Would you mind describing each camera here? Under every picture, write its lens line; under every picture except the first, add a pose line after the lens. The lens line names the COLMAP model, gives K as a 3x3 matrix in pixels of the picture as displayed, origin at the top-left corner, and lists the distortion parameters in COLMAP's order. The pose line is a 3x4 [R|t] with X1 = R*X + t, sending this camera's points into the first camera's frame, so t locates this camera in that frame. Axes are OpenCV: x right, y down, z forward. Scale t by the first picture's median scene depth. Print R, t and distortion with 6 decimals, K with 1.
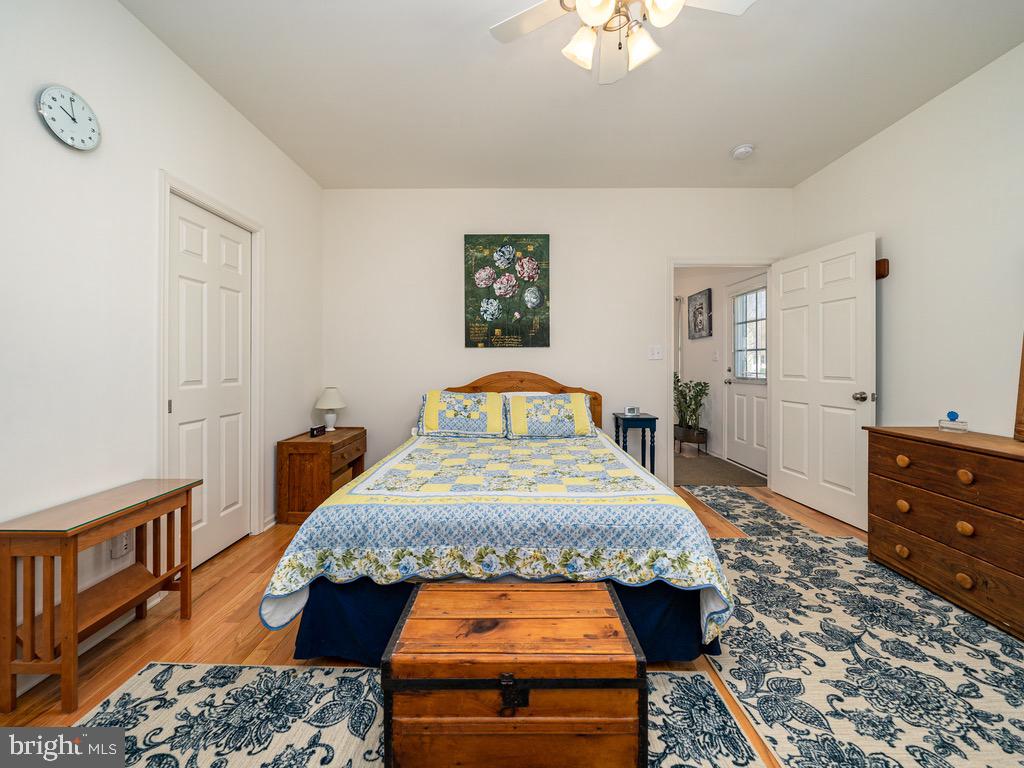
lens RADIAL K [[403.4, 0, 497.1], [0, 403.4, 366.5], [0, 0, 1]] dist [-0.004526, -0.000295]
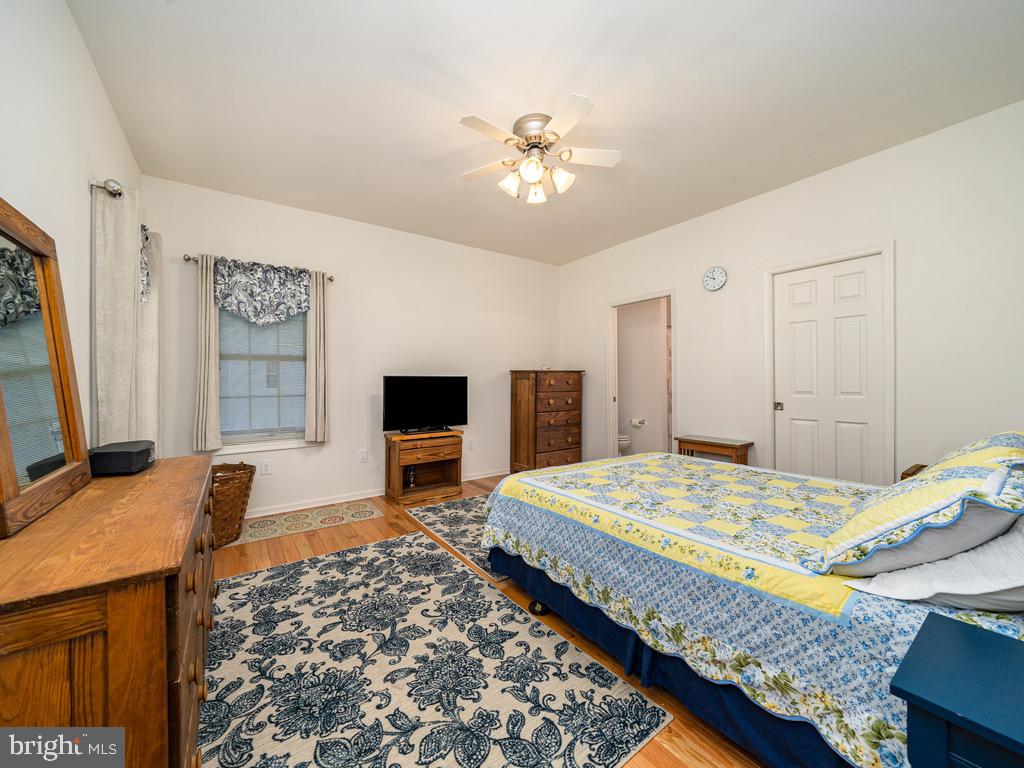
lens RADIAL K [[403.4, 0, 521.6], [0, 403.4, 379.6], [0, 0, 1]] dist [-0.004526, -0.000295]
pose [[-0.786979, 0.000925, -0.616980, 1.001681], [0.002623, 0.999995, -0.001847, -0.006692], [0.616975, -0.003072, -0.786977, 1.633417]]
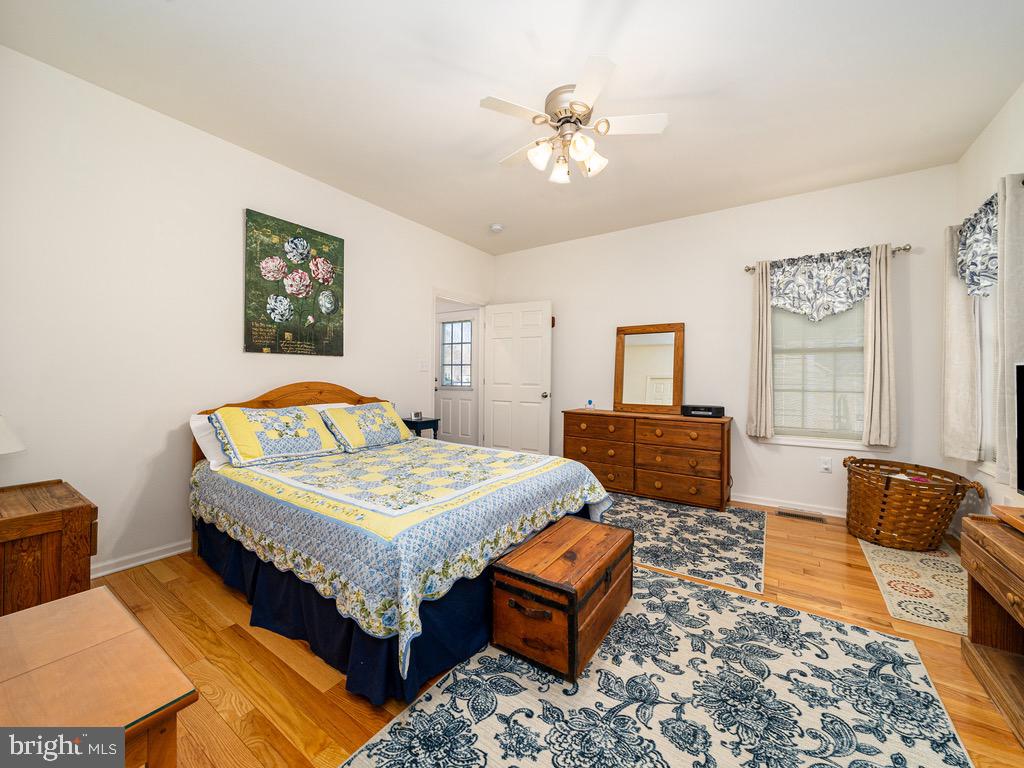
lens RADIAL K [[403.4, 0, 518.6], [0, 403.4, 378.8], [0, 0, 1]] dist [-0.004526, -0.000295]
pose [[0.534806, -0.000477, 0.844975, -0.800015], [-0.004137, 0.999986, 0.003184, 0.001023], [-0.844965, -0.005199, 0.534797, 0.226332]]
